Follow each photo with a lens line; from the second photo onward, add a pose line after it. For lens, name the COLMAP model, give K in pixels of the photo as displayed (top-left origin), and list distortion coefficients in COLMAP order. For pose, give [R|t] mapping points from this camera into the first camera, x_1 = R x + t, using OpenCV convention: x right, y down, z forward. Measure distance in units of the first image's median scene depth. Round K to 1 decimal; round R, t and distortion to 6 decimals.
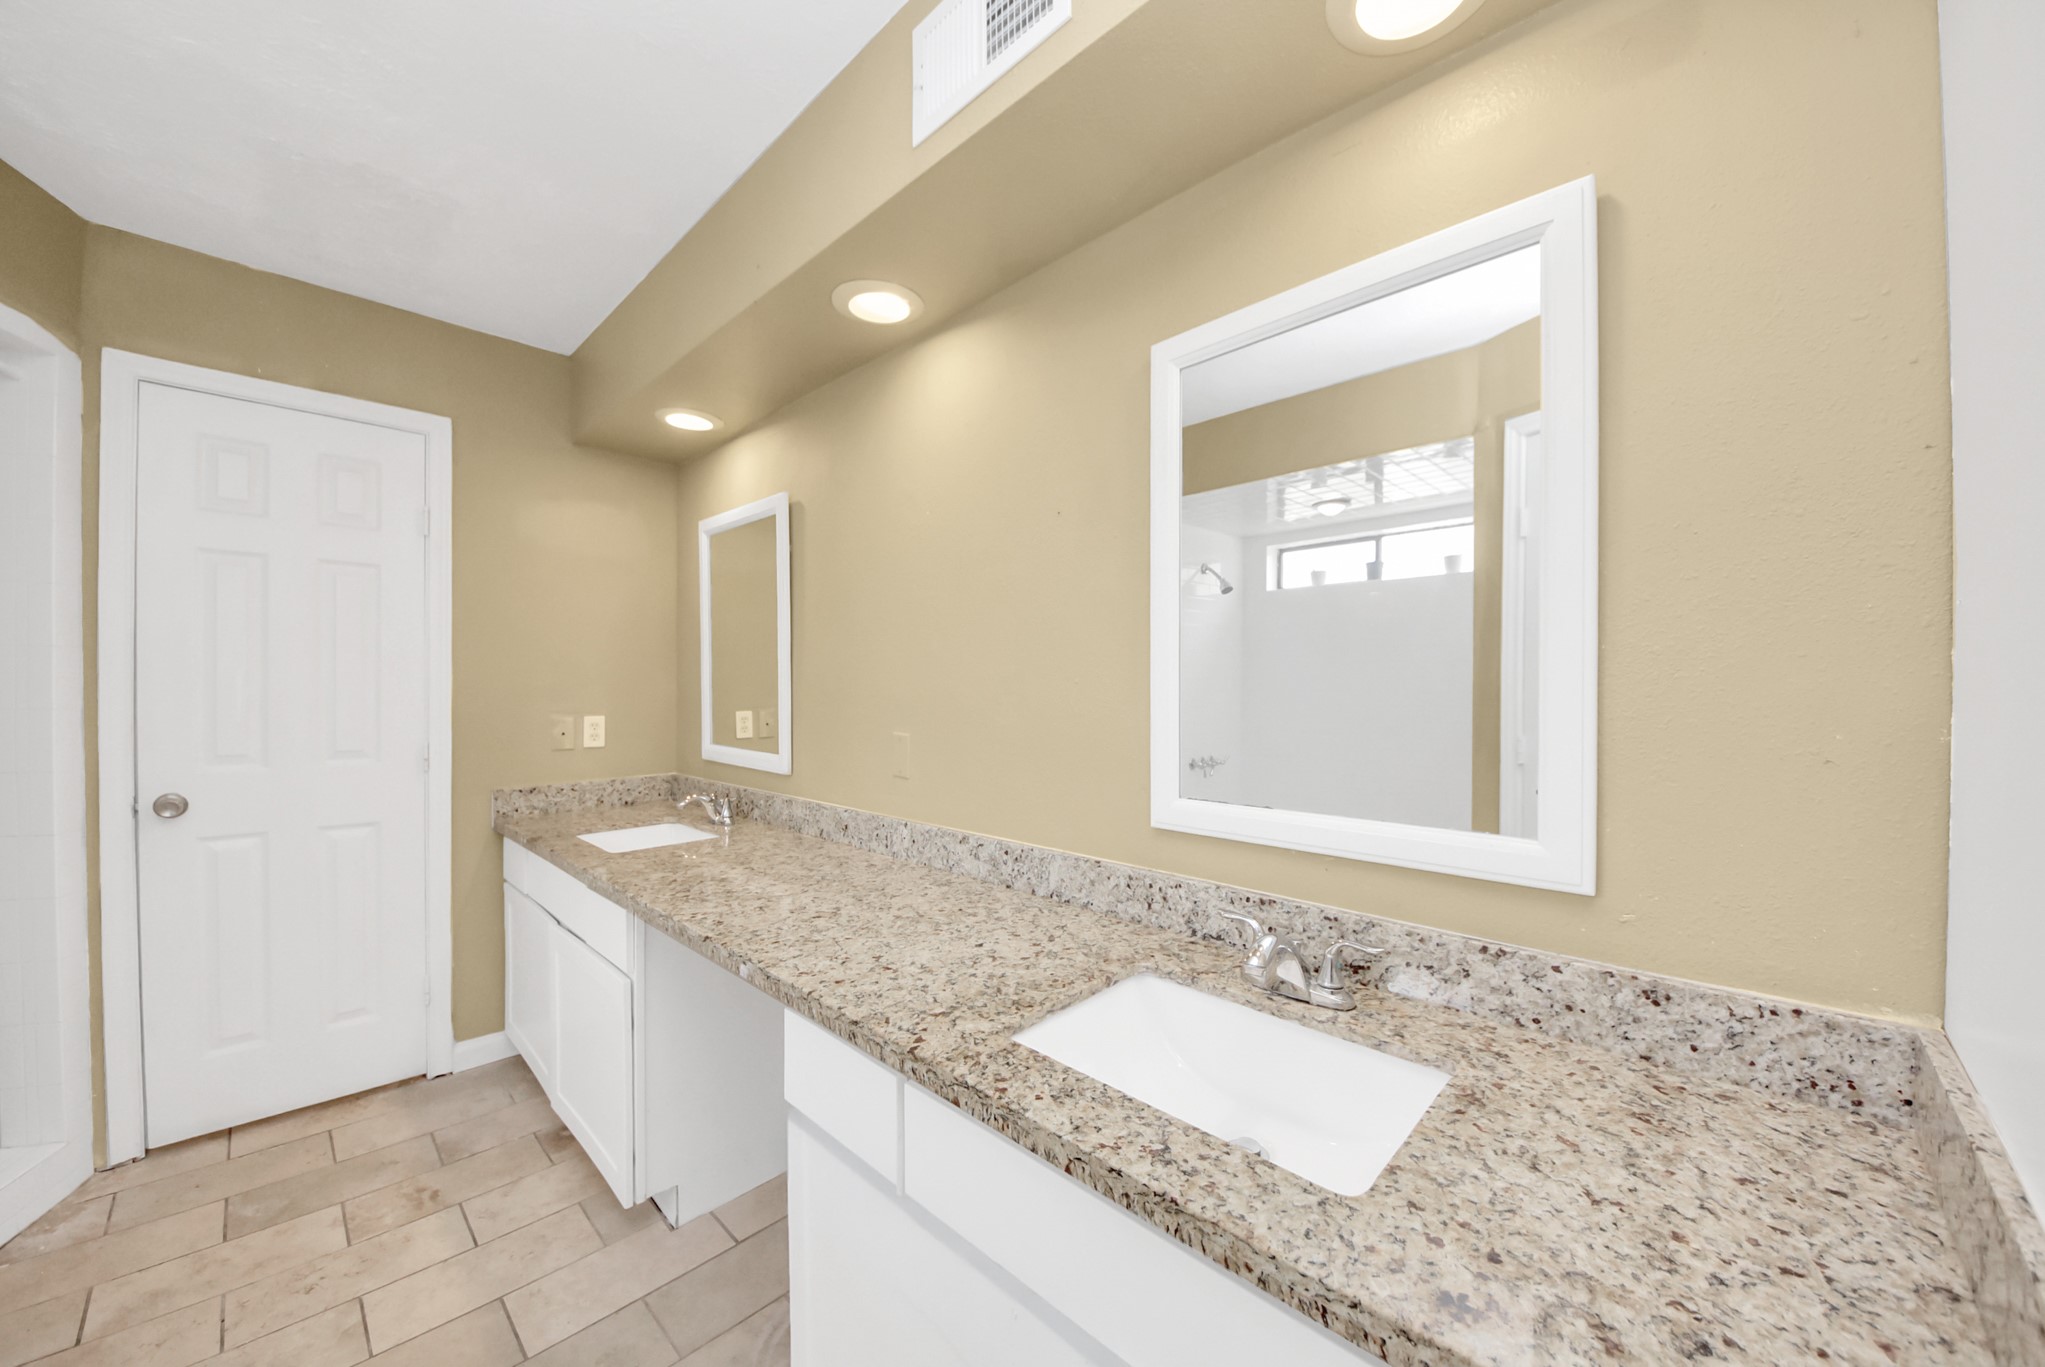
lens RADIAL K [[727.5, 0, 1022.5], [0, 727.5, 683.5], [0, 0, 1]] dist [0.023804, -0.018187]
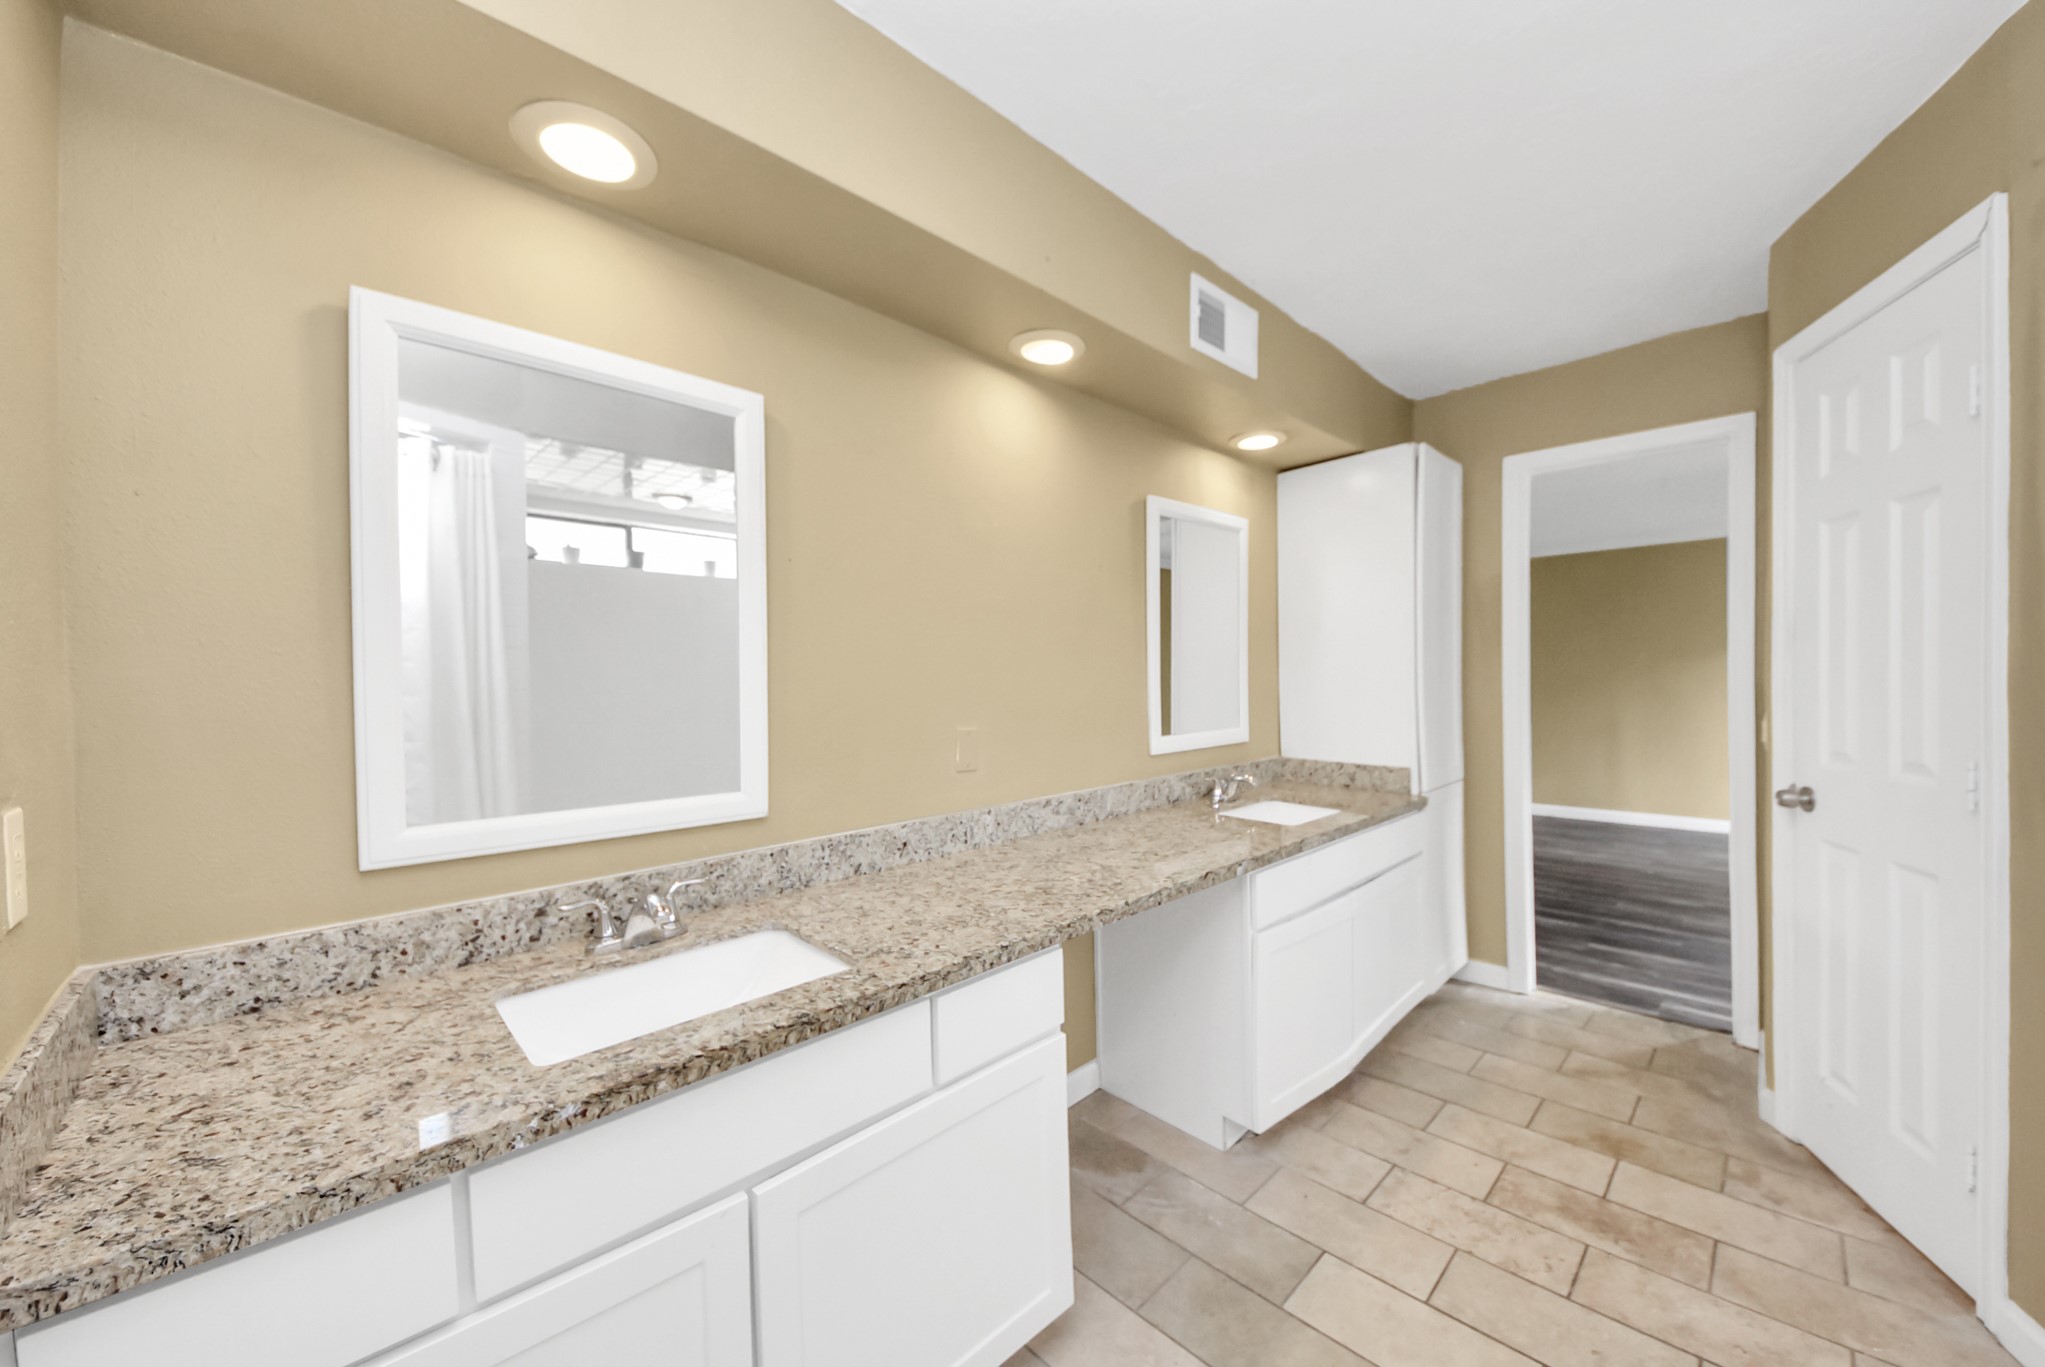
lens RADIAL K [[806.3, 0, 1029.4], [0, 806.3, 655.8], [0, 0, 1]] dist [0.002368, -0.010546]
pose [[-0.003396, 0.013806, 0.999899, -1.724096], [-0.005236, 0.999891, -0.013823, -0.021917], [-0.999981, -0.005282, -0.003323, 1.223277]]
